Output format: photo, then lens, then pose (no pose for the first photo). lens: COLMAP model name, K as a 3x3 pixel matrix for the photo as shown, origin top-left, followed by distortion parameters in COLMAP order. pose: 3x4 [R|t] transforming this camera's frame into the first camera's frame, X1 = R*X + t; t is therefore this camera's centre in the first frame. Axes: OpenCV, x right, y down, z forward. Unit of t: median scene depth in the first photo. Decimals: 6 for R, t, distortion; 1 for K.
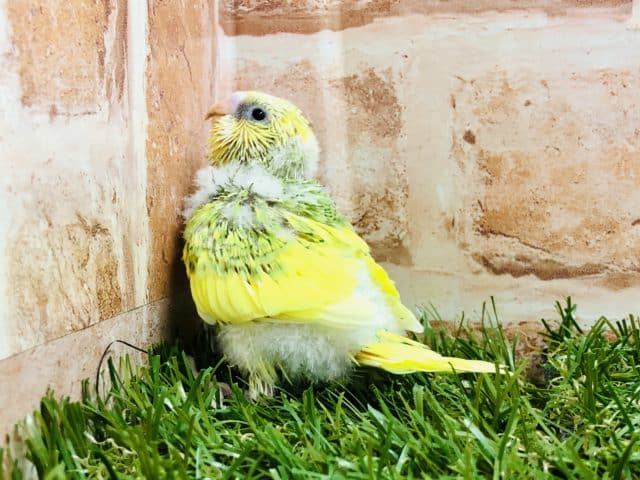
lens RADIAL K [[976.1, 0, 320.5], [0, 976.1, 239.2], [0, 0, 1]] dist [0.121896, 0.000000]
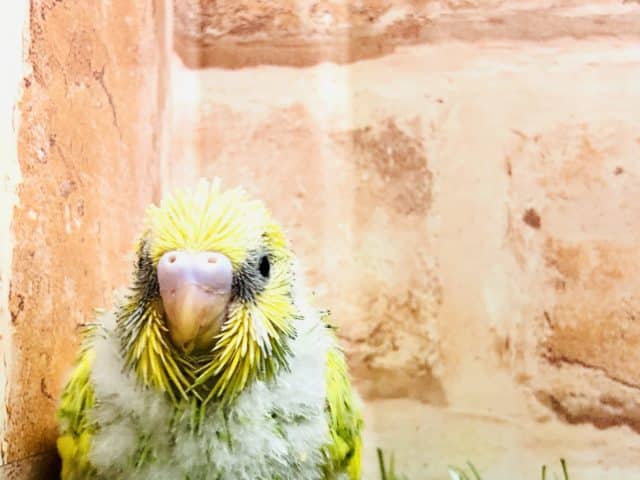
lens RADIAL K [[1101.7, 0, 320.0], [0, 1101.7, 241.4], [0, 0, 1]] dist [0.069002, 0.000000]
pose [[0.997829, 0.024033, -0.061317, 0.051935], [-0.029536, 0.995460, -0.090477, -0.014411], [0.058865, 0.092092, 0.994009, 0.228520]]
